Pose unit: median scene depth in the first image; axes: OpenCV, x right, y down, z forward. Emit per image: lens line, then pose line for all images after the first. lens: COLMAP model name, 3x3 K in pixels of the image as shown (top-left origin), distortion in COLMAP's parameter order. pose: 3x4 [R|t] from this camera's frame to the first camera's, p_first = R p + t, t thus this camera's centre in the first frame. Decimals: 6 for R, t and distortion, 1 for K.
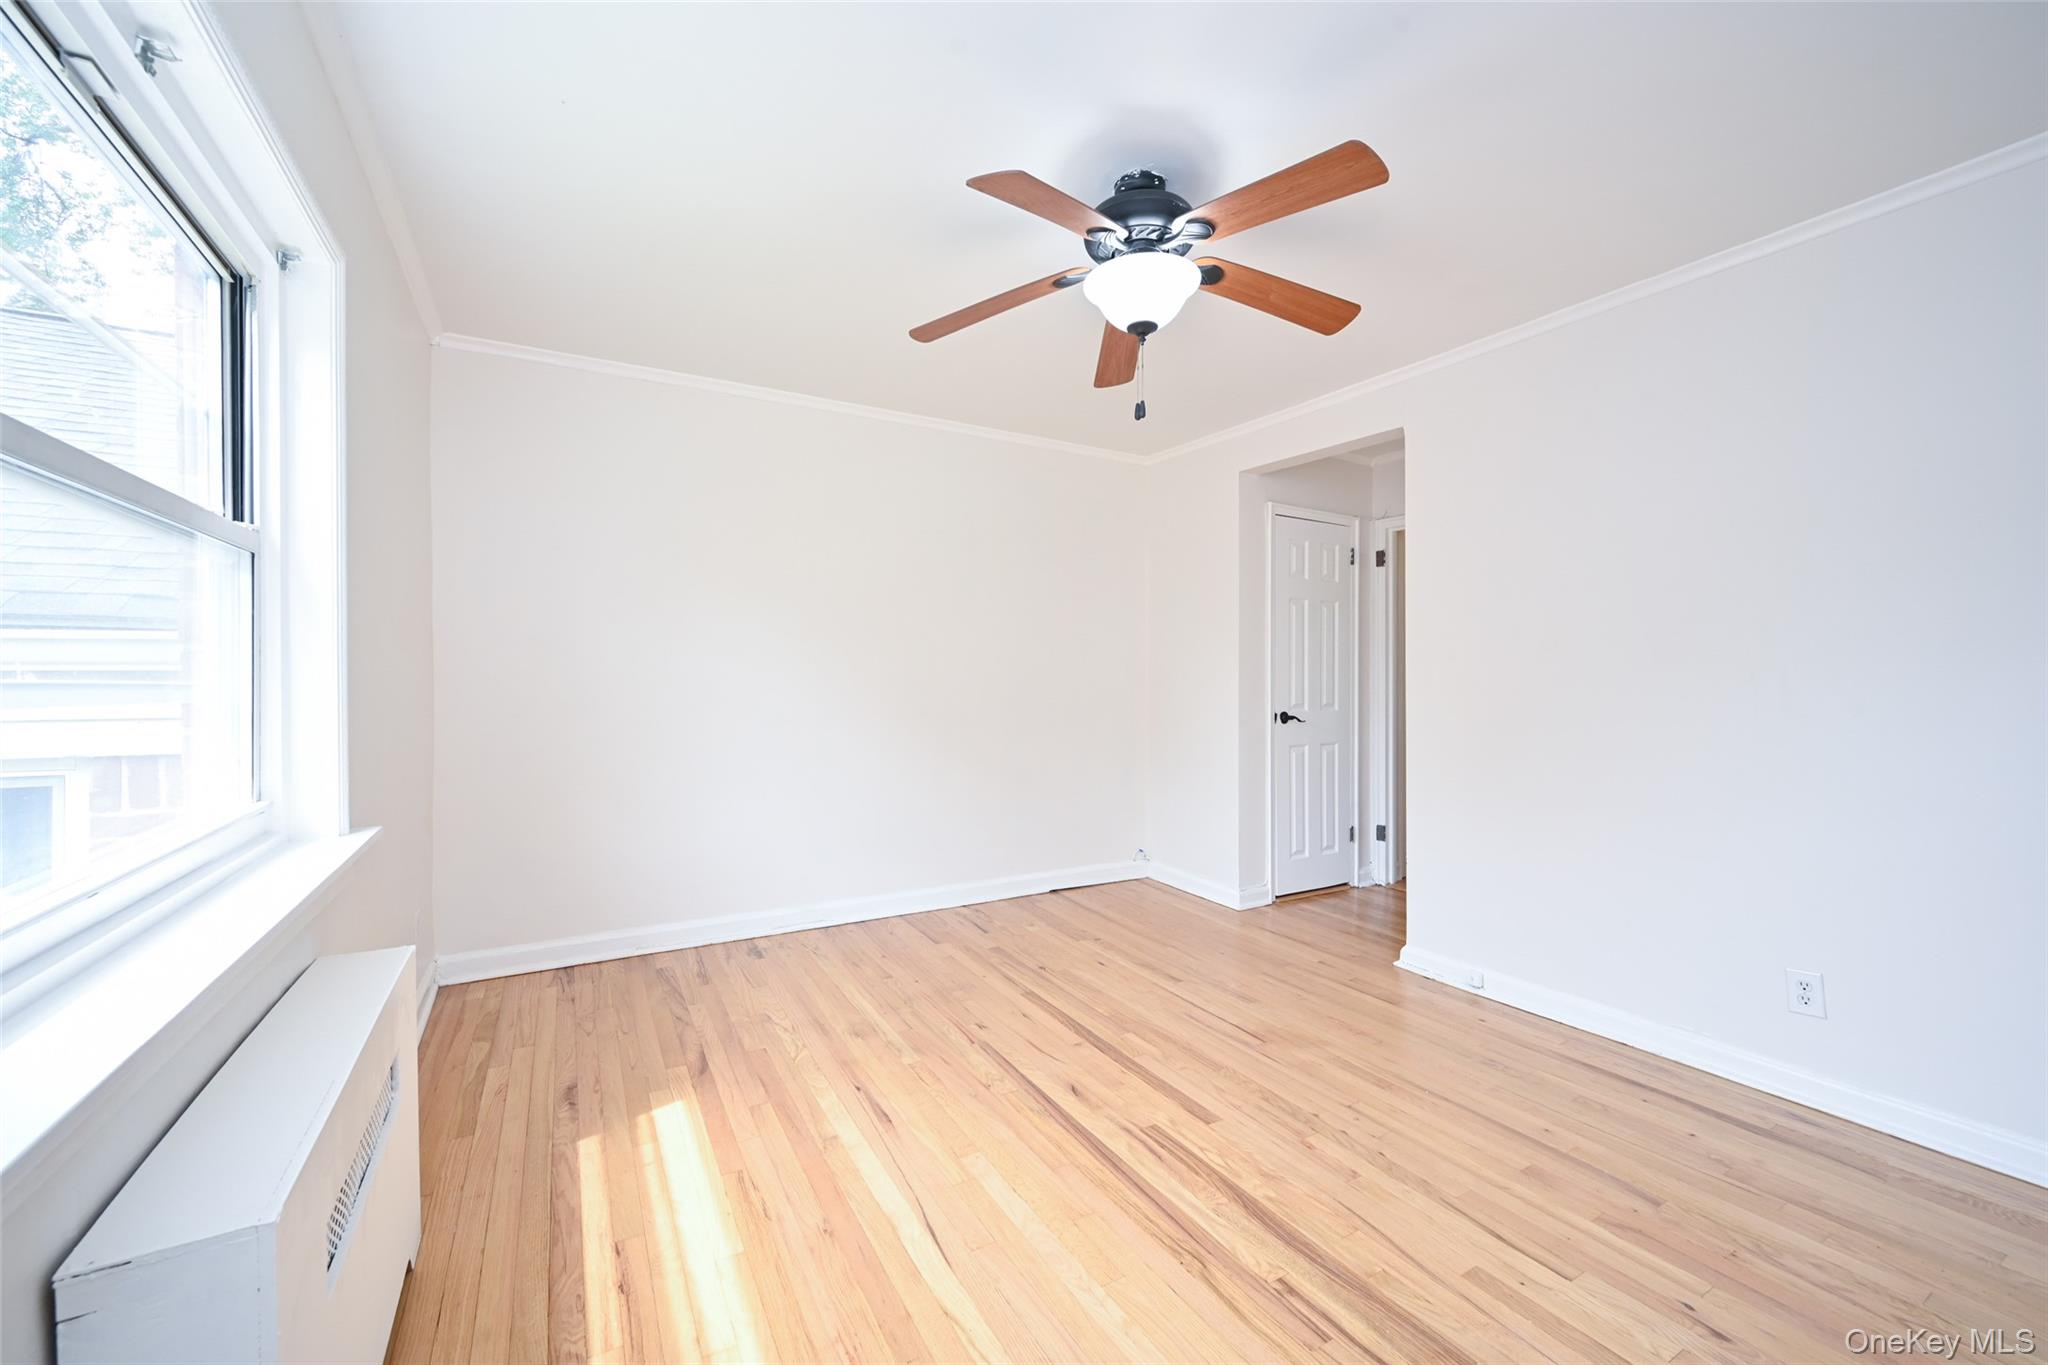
lens RADIAL K [[806.8, 0, 1025.5], [0, 806.8, 683.8], [0, 0, 1]] dist [-0.000553, -0.000168]
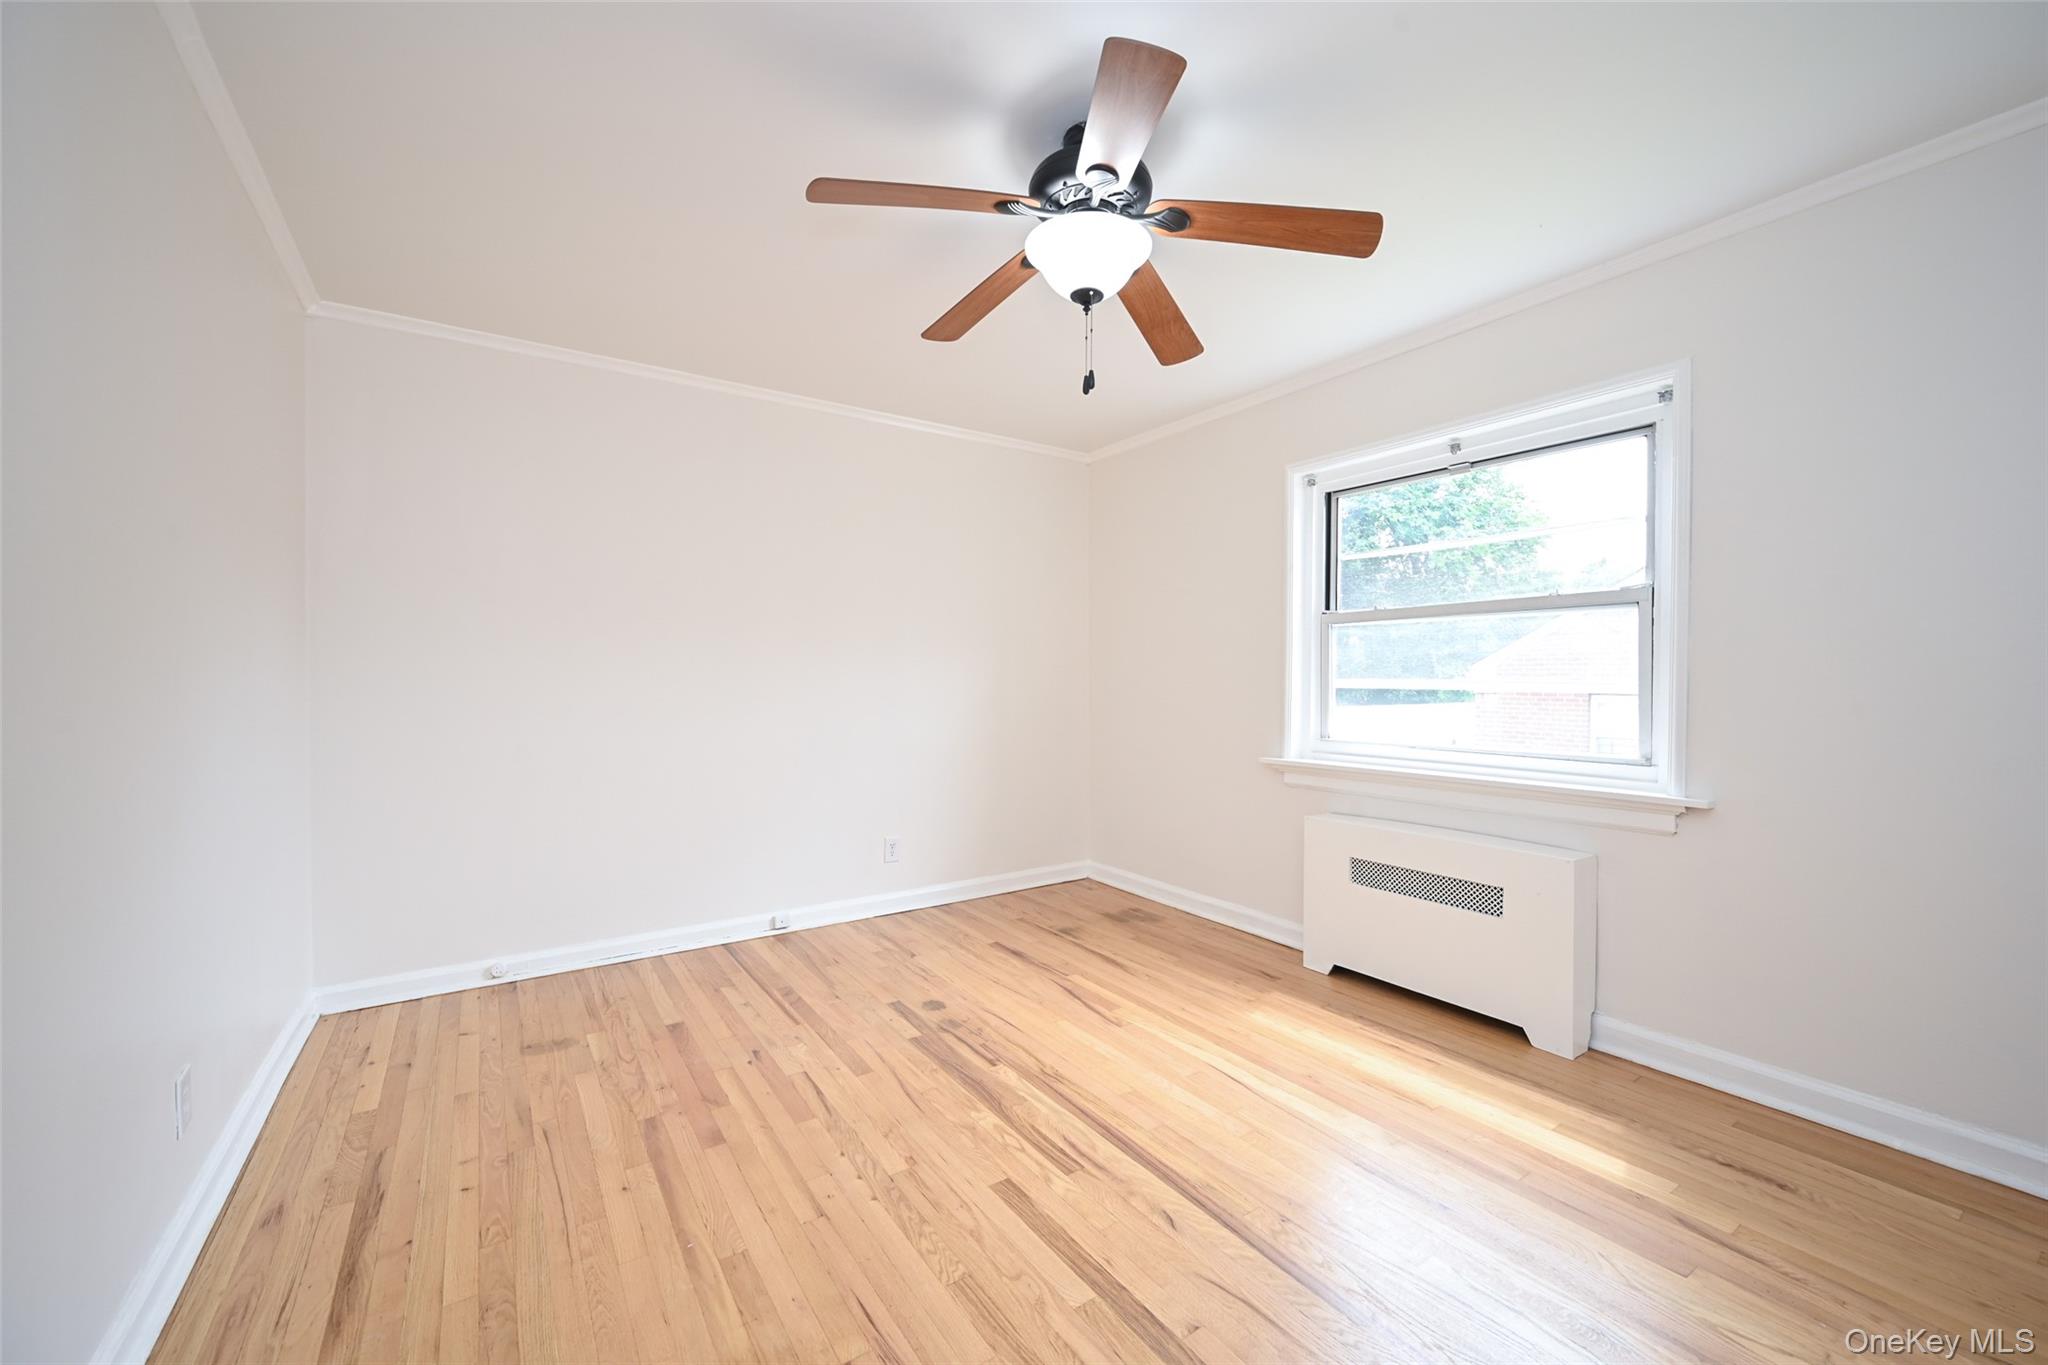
lens RADIAL K [[806.8, 0, 1025.5], [0, 806.8, 683.8], [0, 0, 1]] dist [-0.000553, -0.000168]
pose [[-0.997975, -0.003355, -0.063519, 0.259871], [-0.004319, 0.999877, 0.015052, -0.011428], [0.063461, 0.015296, -0.997867, 1.838931]]
